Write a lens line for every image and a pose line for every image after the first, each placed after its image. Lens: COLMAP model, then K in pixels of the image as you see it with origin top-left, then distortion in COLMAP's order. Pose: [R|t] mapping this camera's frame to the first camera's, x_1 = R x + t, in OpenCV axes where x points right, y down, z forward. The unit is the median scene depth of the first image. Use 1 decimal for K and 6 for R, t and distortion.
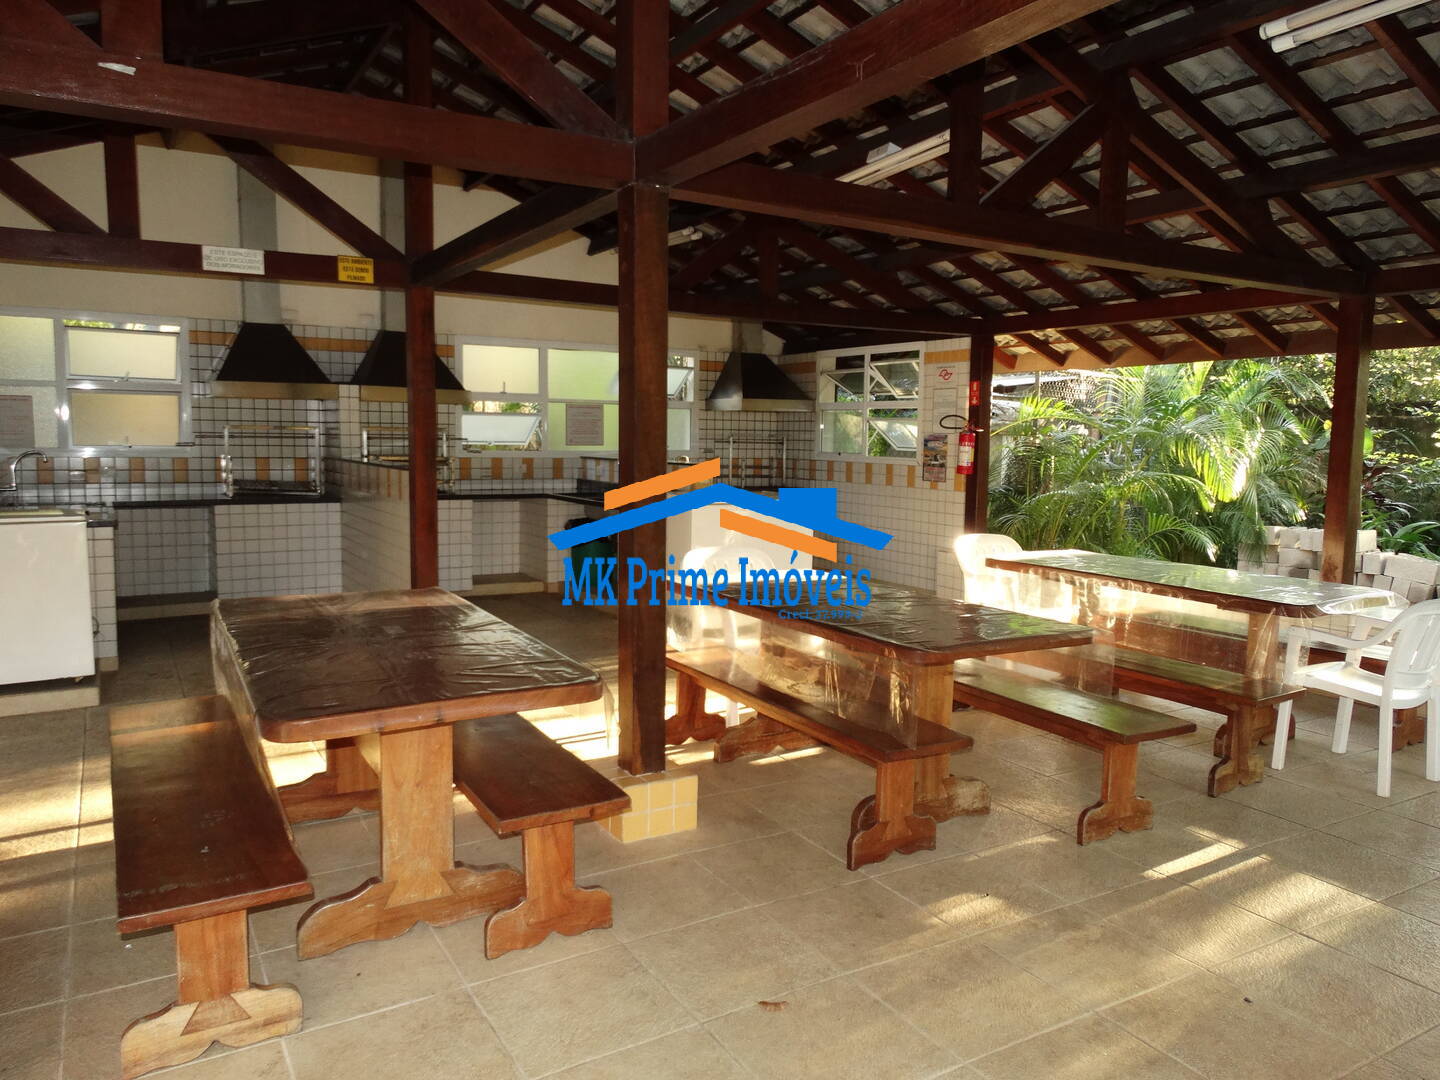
lens RADIAL K [[1061.1, 0, 720.0], [0, 1061.1, 540.0], [0, 0, 1]] dist [0.053689, -0.000865]
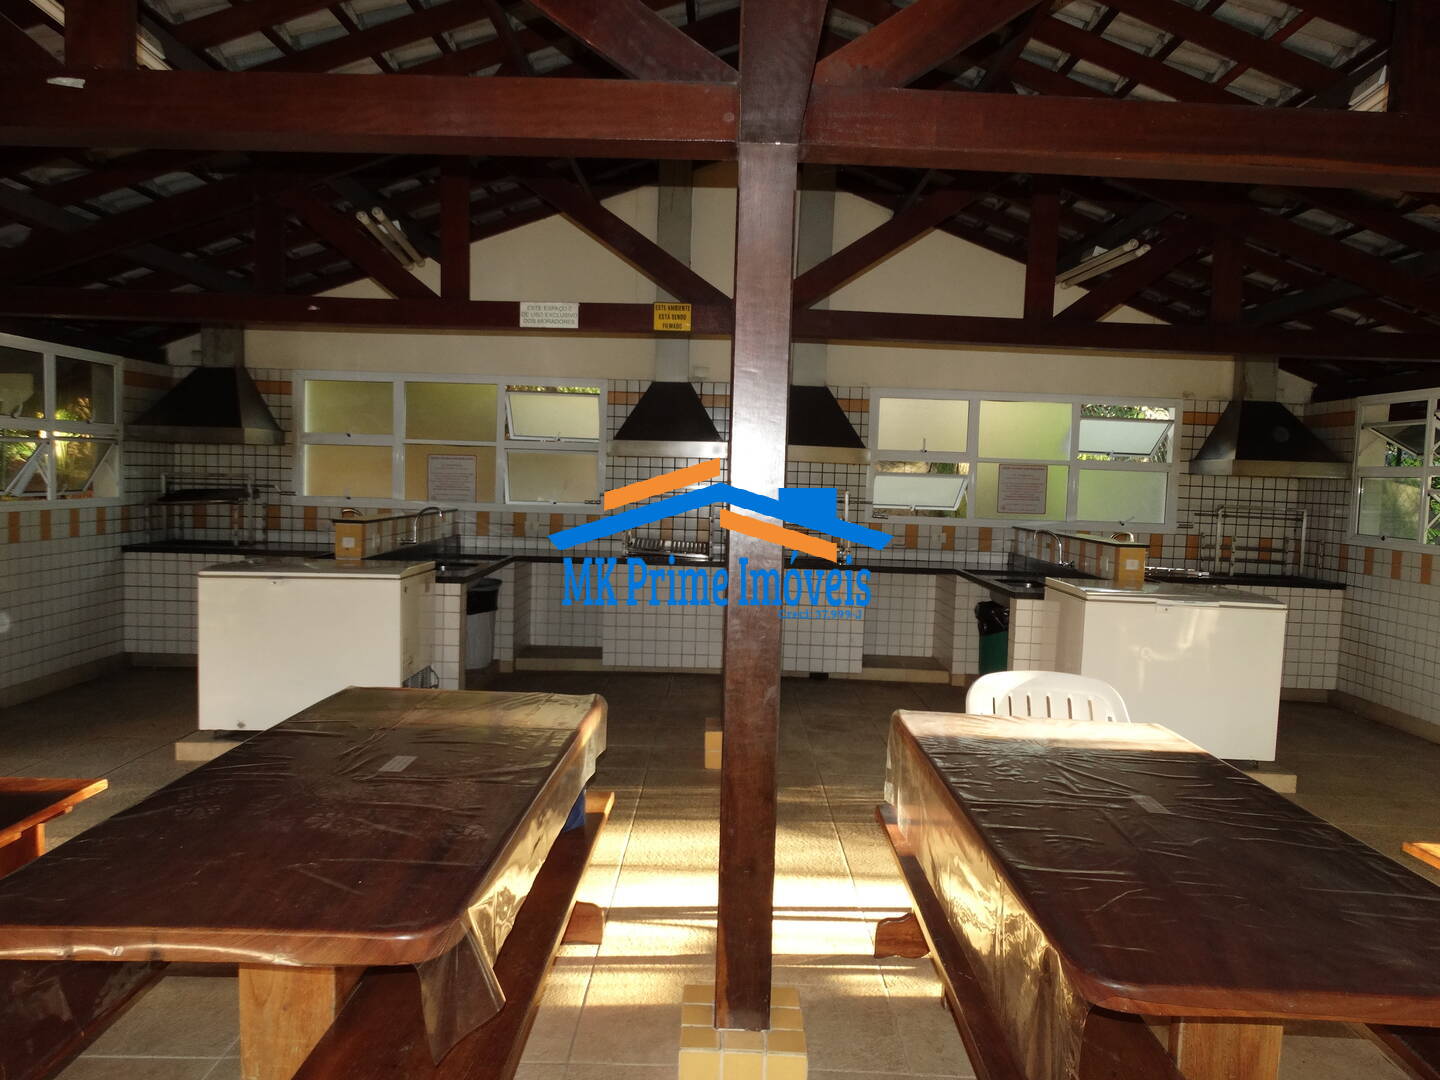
lens RADIAL K [[1031.6, 0, 720.0], [0, 1031.6, 540.0], [0, 0, 1]] dist [-0.003499, -0.003039]
pose [[0.848522, 0.051021, -0.526694, 0.102720], [-0.076891, 0.996665, -0.027327, -0.027949], [0.523543, 0.063686, 0.849616, 0.186345]]
